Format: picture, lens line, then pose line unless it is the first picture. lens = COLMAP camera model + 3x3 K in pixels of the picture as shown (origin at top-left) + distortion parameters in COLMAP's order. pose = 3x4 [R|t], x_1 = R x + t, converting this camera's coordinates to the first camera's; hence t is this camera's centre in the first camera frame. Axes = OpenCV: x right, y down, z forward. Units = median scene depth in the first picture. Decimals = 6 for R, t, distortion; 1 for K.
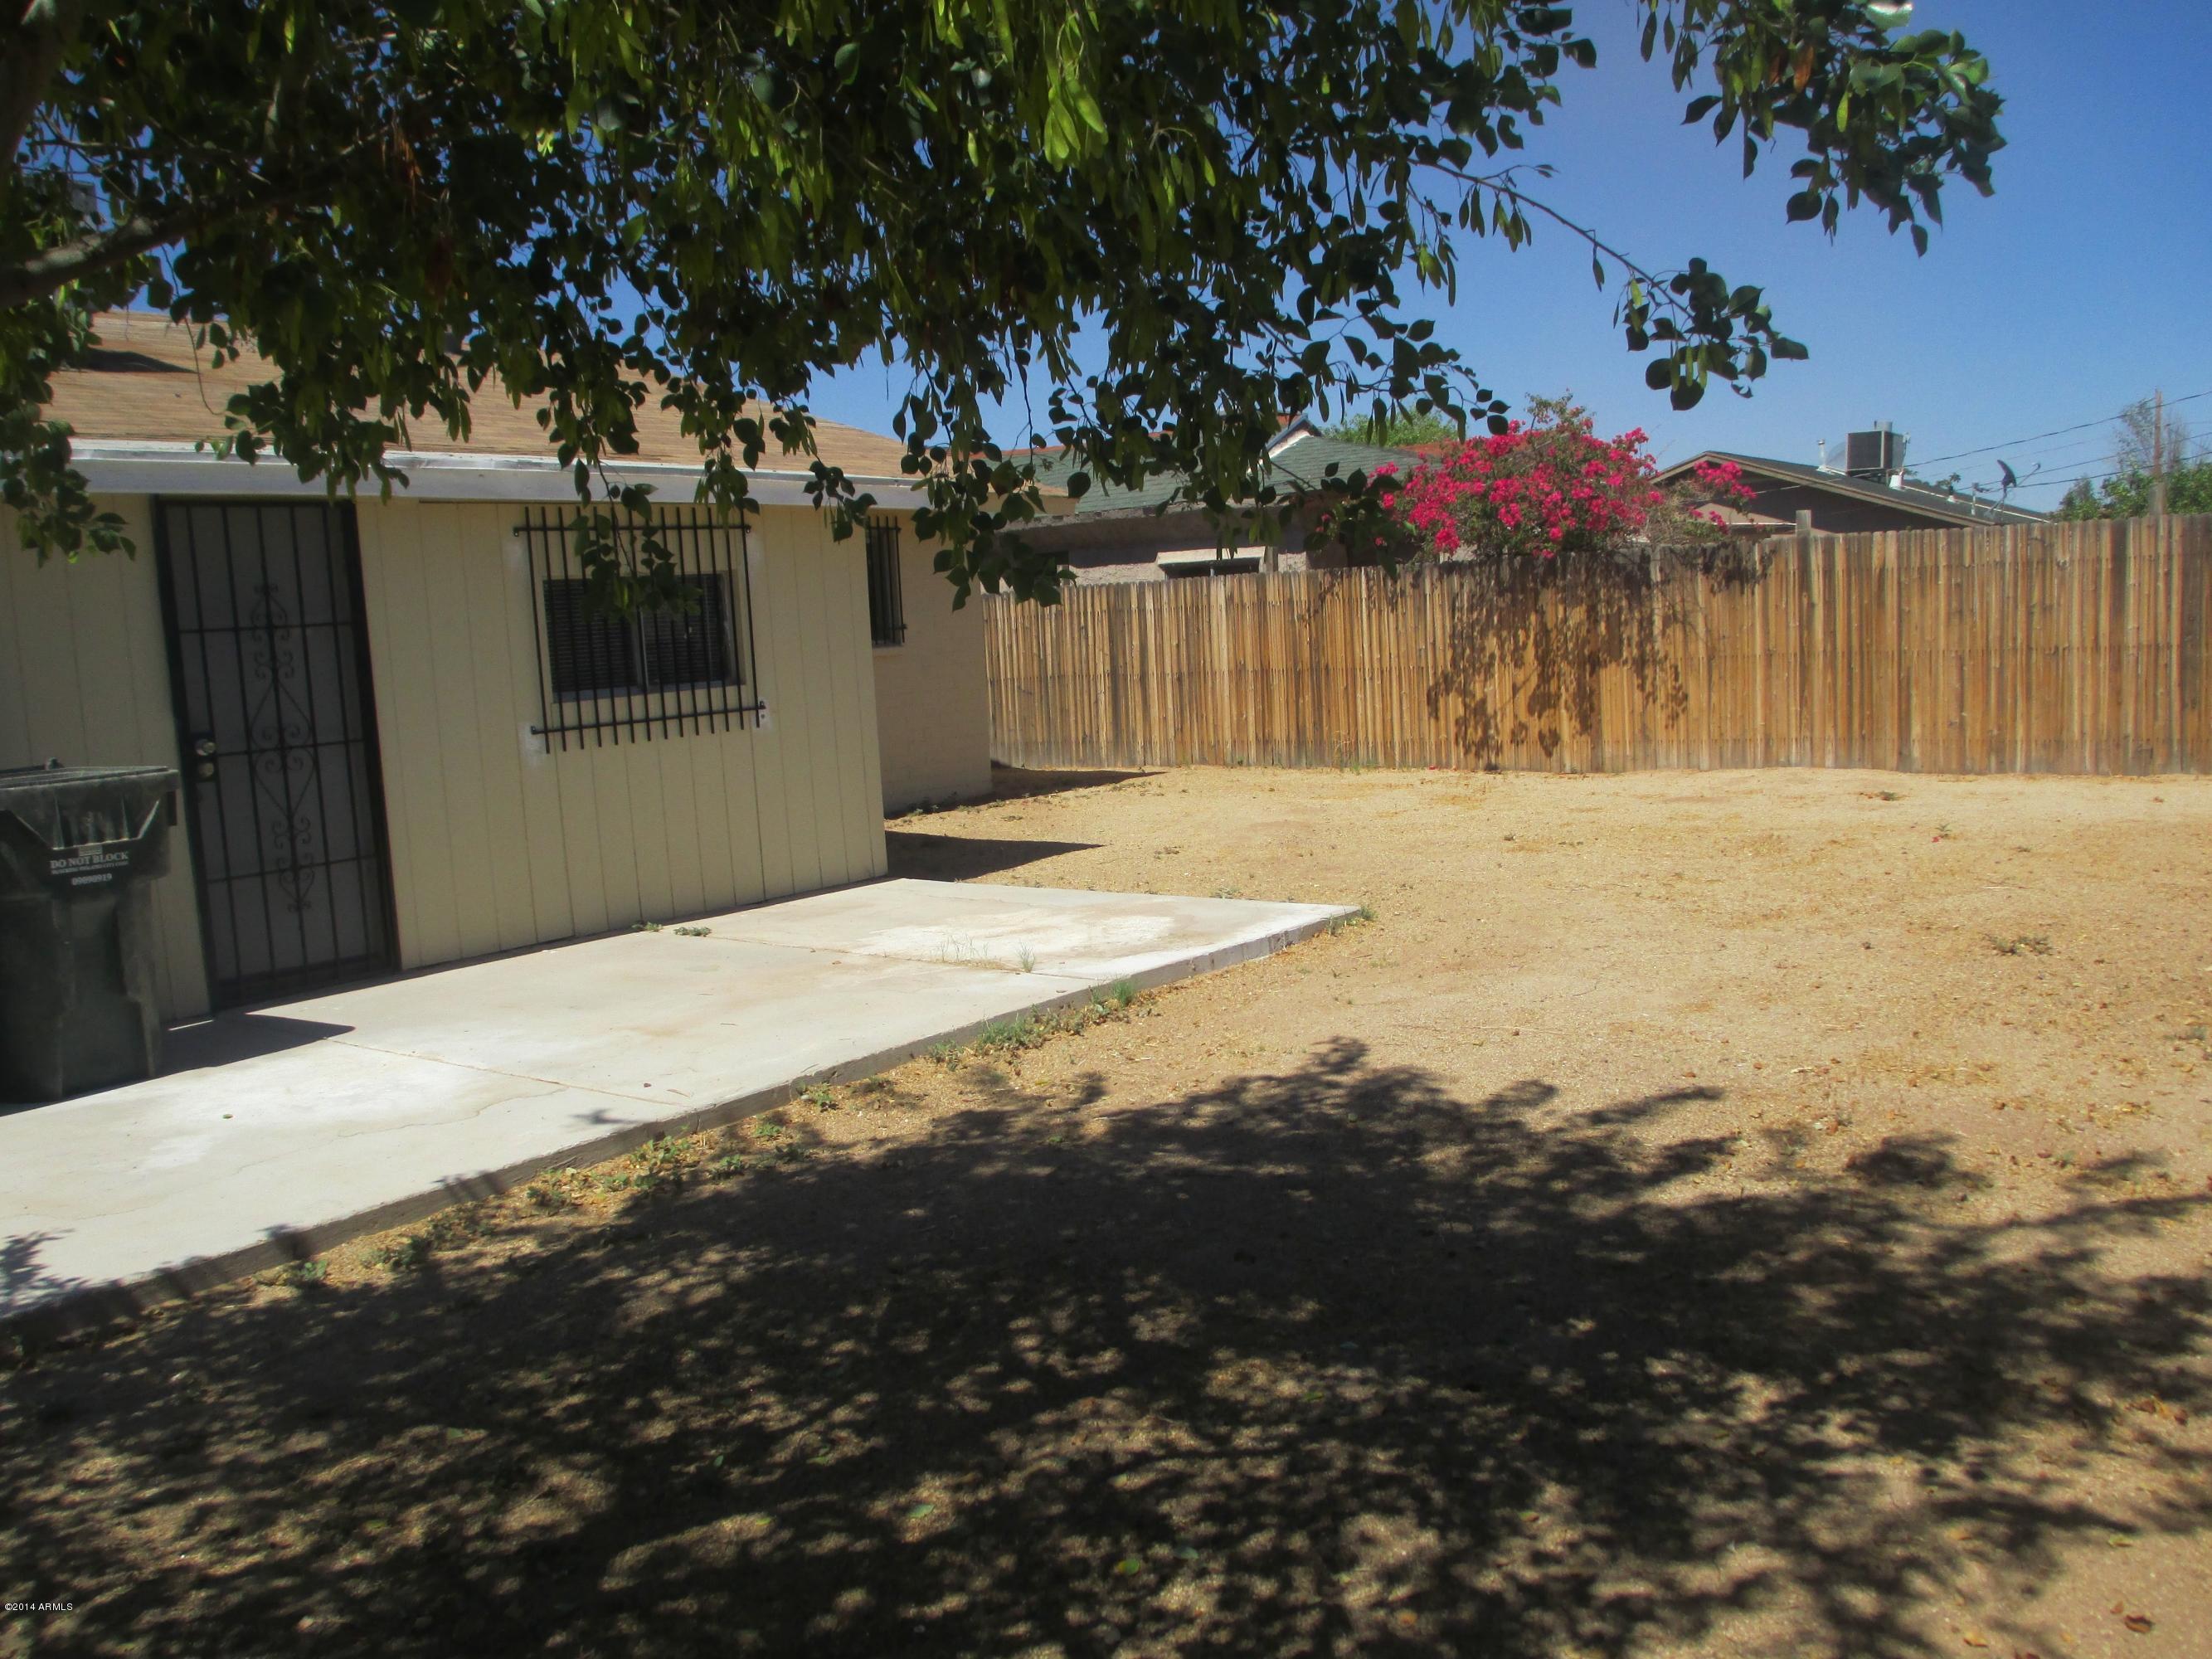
lens RADIAL K [[1870.1, 0, 1106.0], [0, 1870.1, 829.5], [0, 0, 1]] dist [-0.051268, 0.011927]
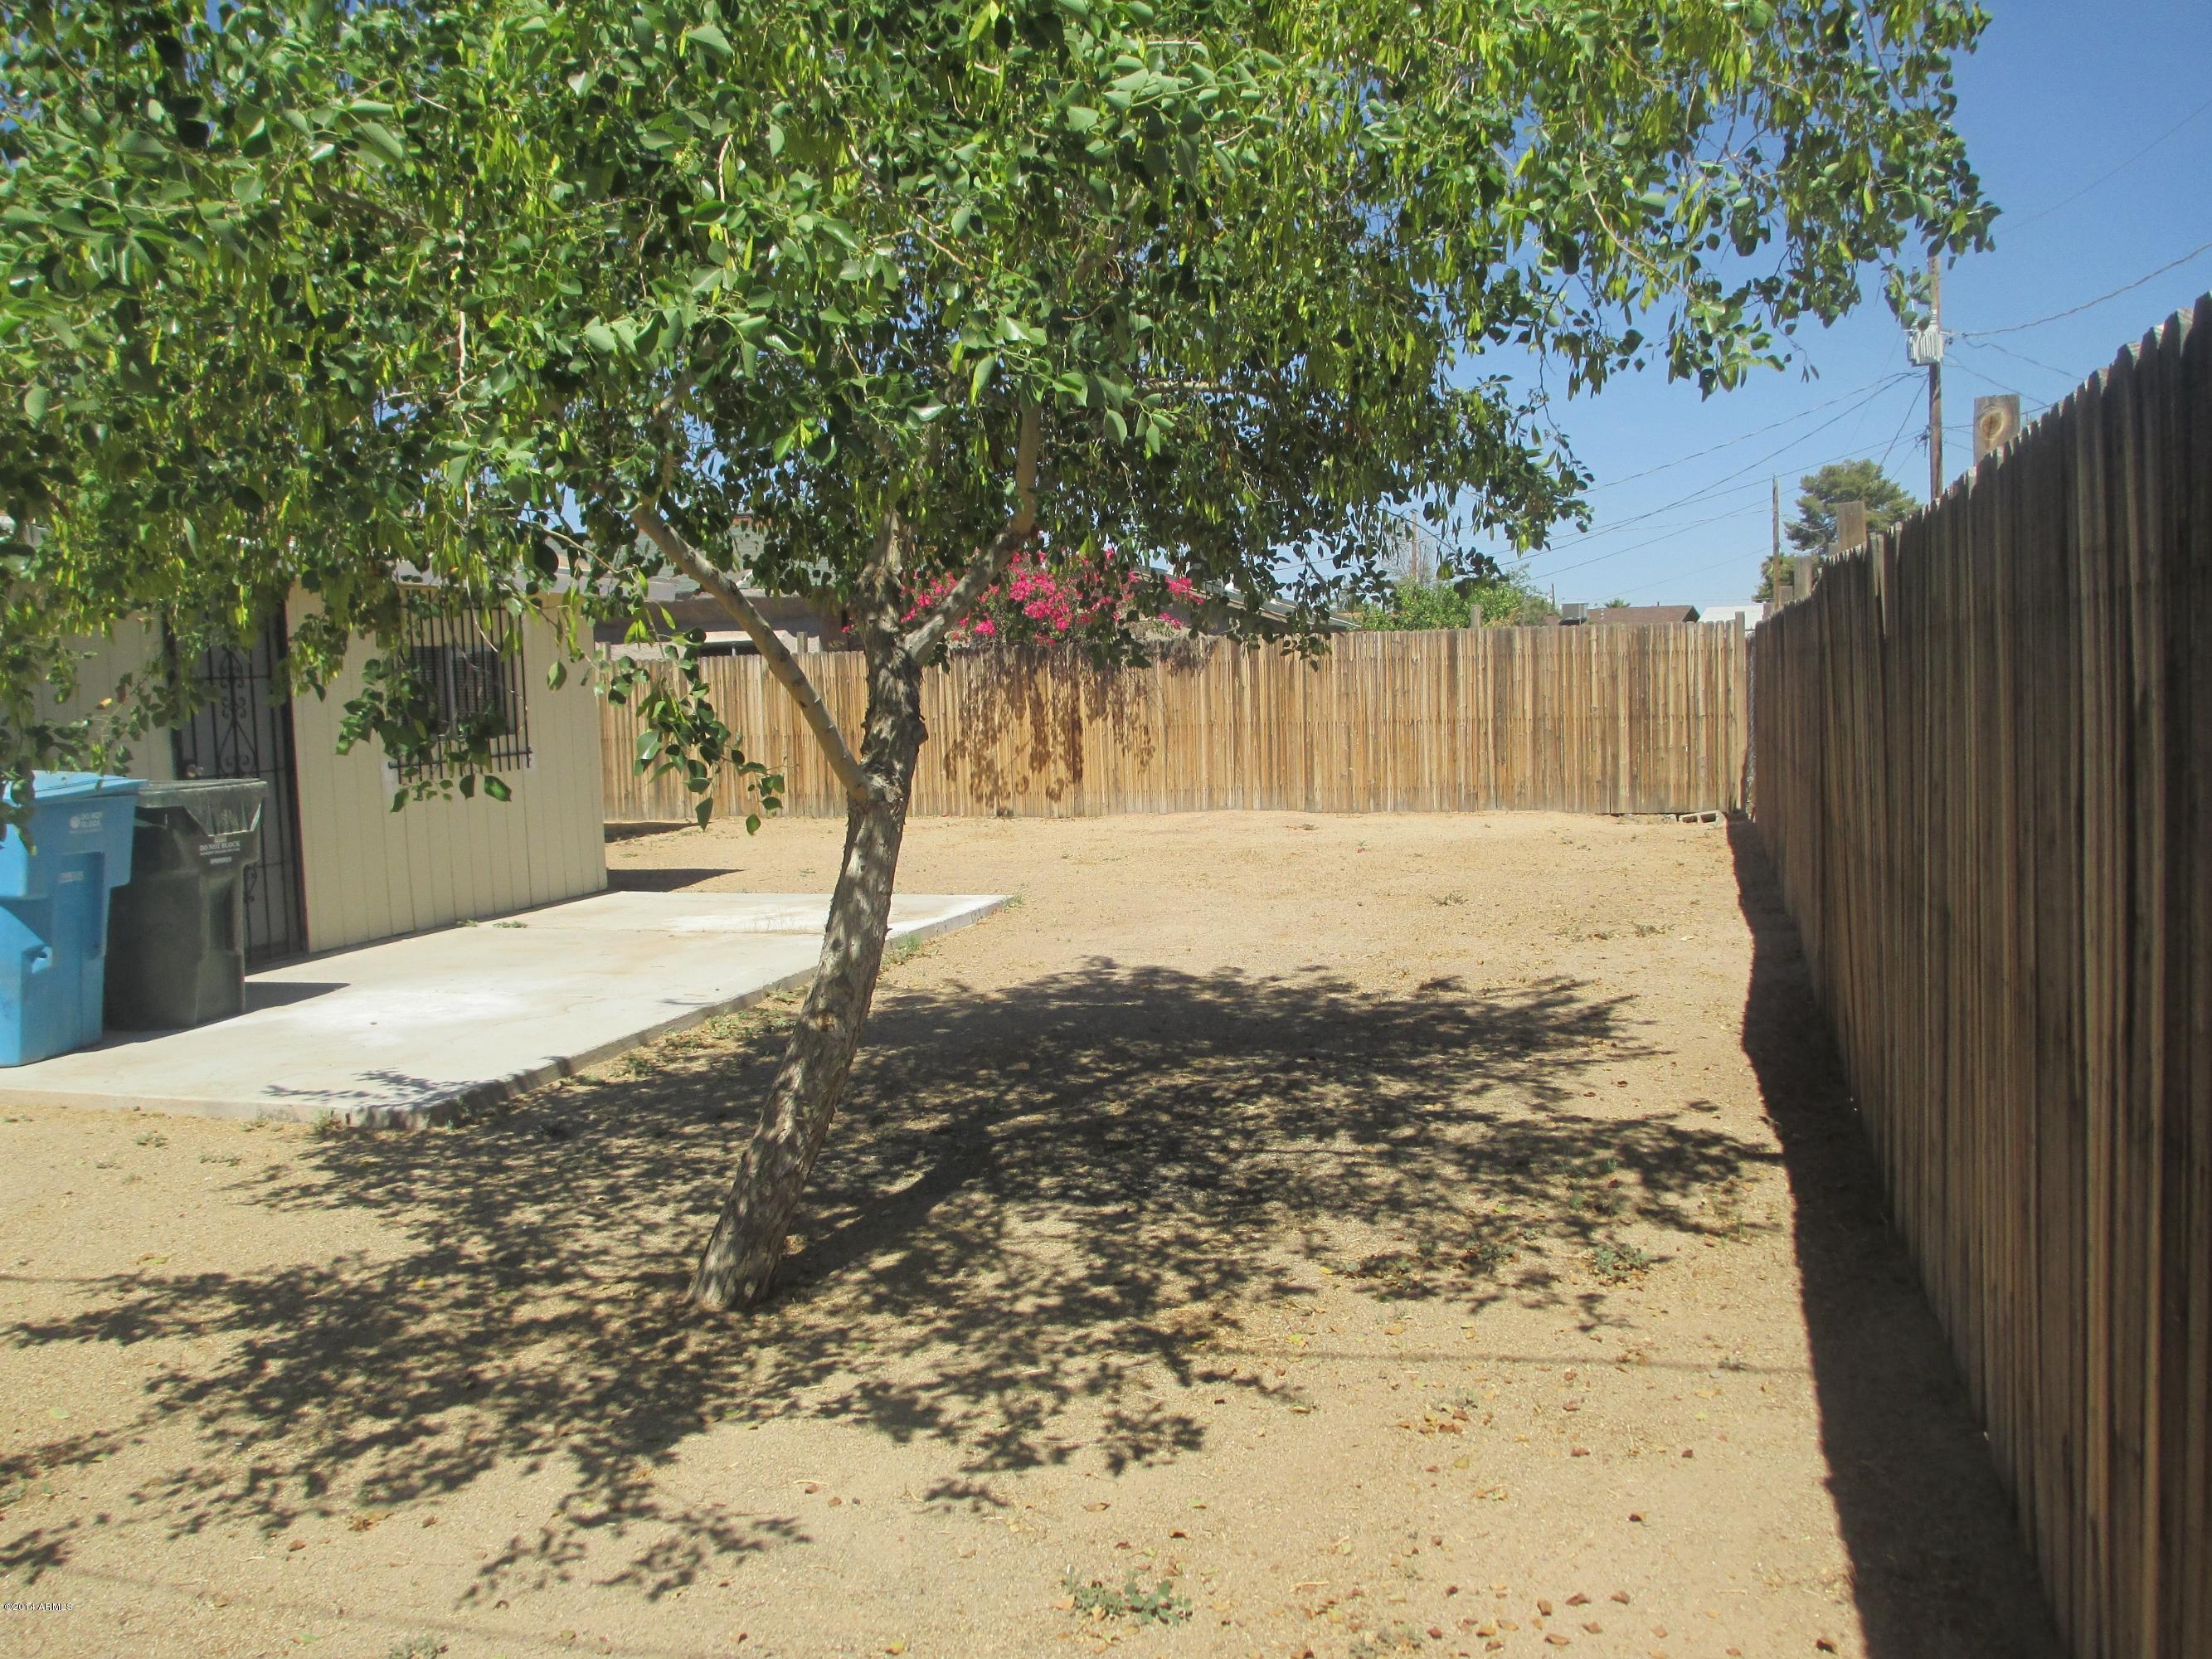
lens RADIAL K [[1949.7, 0, 1106.0], [0, 1949.7, 829.5], [0, 0, 1]] dist [-0.000006, 0.005263]
pose [[0.931605, -0.008206, 0.363379, -0.231532], [0.025689, 0.998732, -0.043306, 0.040811], [-0.362562, 0.049679, 0.930635, -0.273050]]
